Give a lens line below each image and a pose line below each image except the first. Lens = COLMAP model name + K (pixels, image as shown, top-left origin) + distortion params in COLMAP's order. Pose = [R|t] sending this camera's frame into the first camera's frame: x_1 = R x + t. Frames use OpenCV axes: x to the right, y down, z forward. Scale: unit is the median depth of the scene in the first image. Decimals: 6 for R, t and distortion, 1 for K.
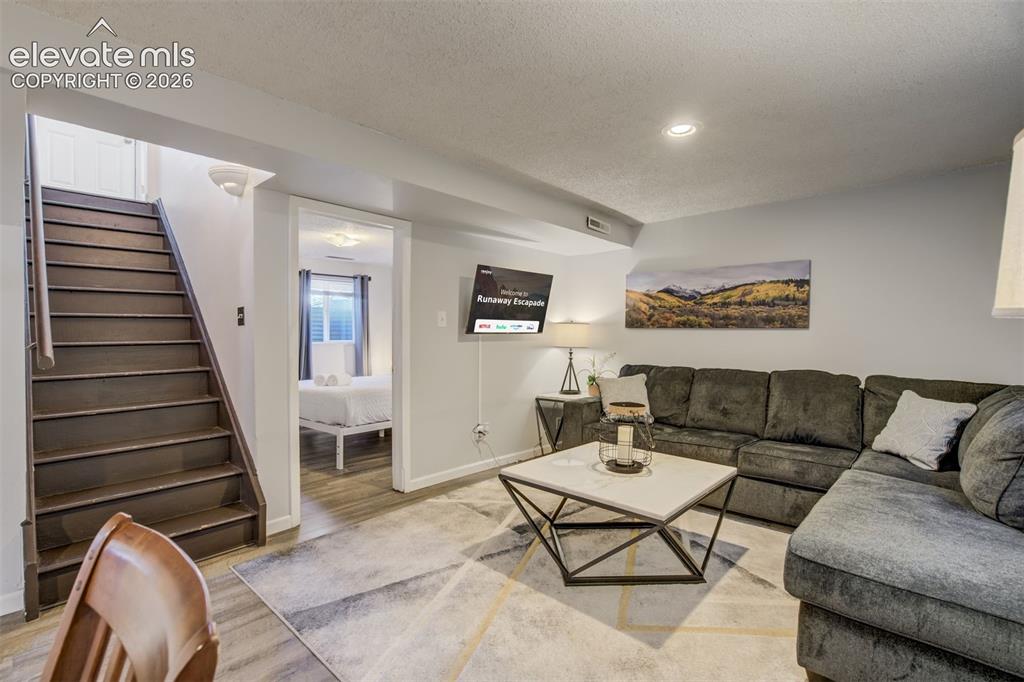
lens RADIAL K [[474.8, 0, 488.3], [0, 474.8, 341.3], [0, 0, 1]] dist [-0.024821, 0.008159]
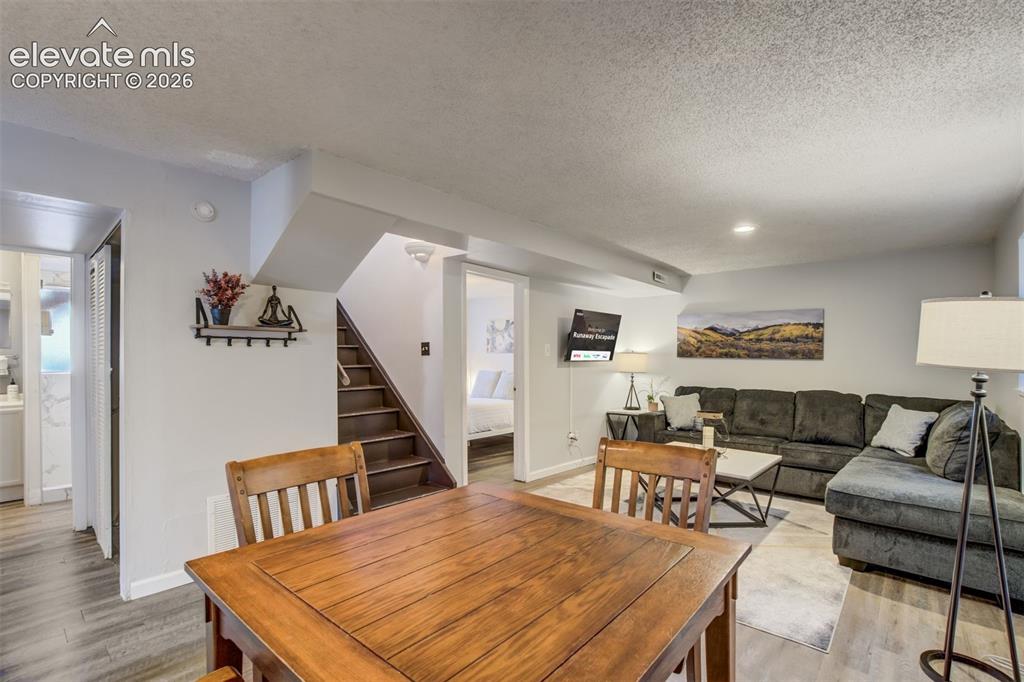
lens RADIAL K [[474.8, 0, 504.6], [0, 474.8, 350.7], [0, 0, 1]] dist [-0.024821, 0.008159]
pose [[0.999587, 0.007696, 0.027687, -0.262536], [-0.006888, 0.999551, -0.029166, -0.007153], [-0.027899, 0.028963, 0.999191, -0.313558]]
